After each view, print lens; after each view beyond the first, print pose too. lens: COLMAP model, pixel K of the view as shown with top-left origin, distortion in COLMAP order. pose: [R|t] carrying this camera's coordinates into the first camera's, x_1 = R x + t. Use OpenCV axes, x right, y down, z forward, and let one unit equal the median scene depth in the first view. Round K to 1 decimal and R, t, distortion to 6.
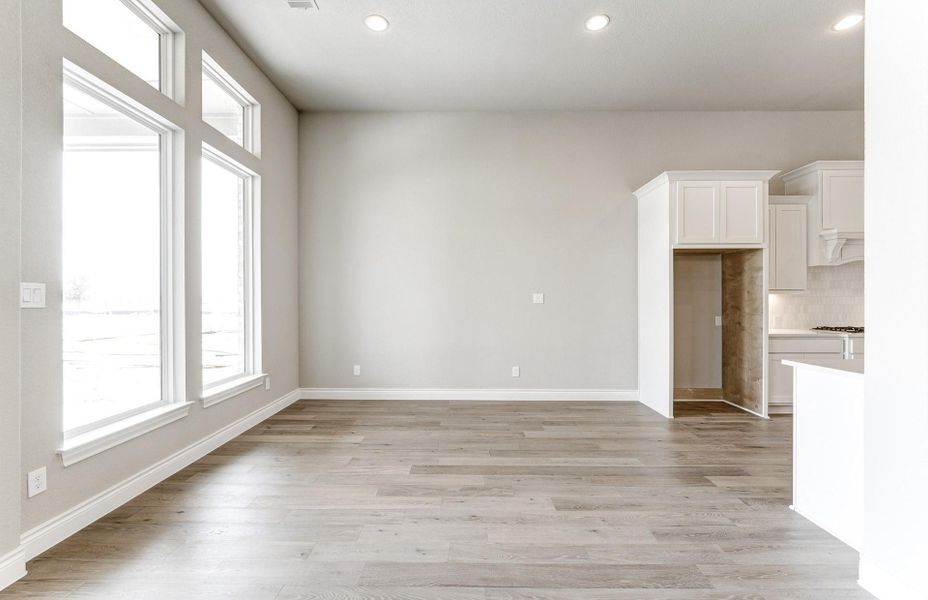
lens RADIAL K [[377.3, 0, 464.9], [0, 377.3, 297.9], [0, 0, 1]] dist [-0.001098, -0.000615]
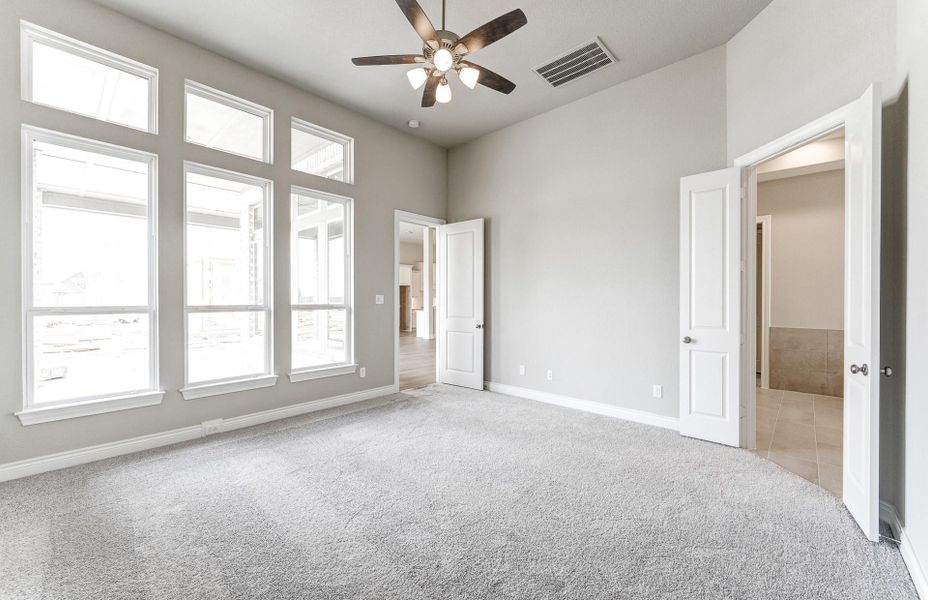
lens RADIAL K [[377.3, 0, 467.8], [0, 377.3, 301.3], [0, 0, 1]] dist [-0.001098, -0.000615]
pose [[0.664297, -0.004182, 0.747457, -1.587789], [-0.000456, 0.999982, 0.006001, 0.000129], [-0.747469, -0.004328, 0.664283, -1.861831]]
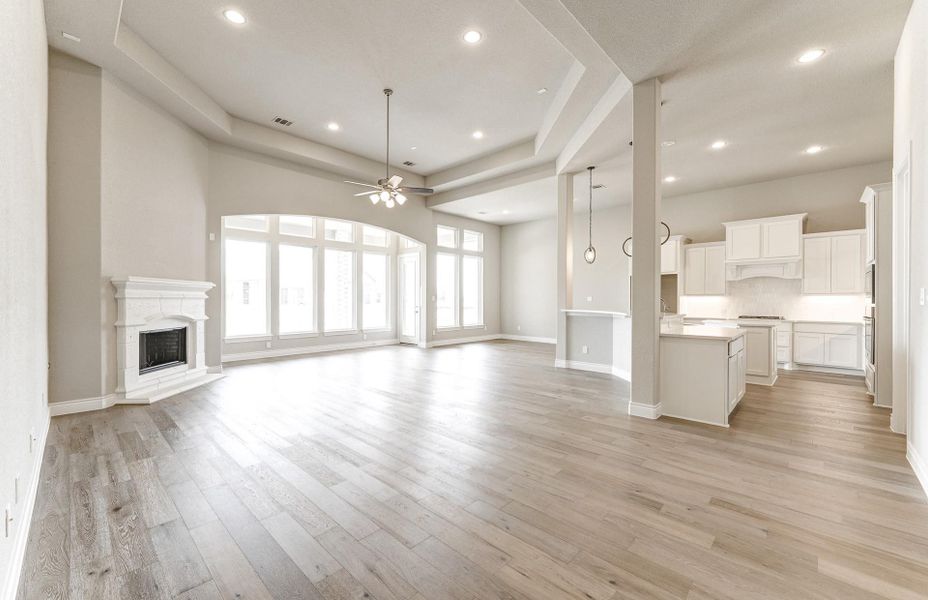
lens RADIAL K [[377.3, 0, 458.2], [0, 377.3, 298.8], [0, 0, 1]] dist [-0.001098, -0.000615]
pose [[0.722335, -0.000497, -0.691543, 1.321658], [0.000735, 1.000000, 0.000049, -0.000488], [0.691543, -0.000544, 0.722335, -1.232567]]
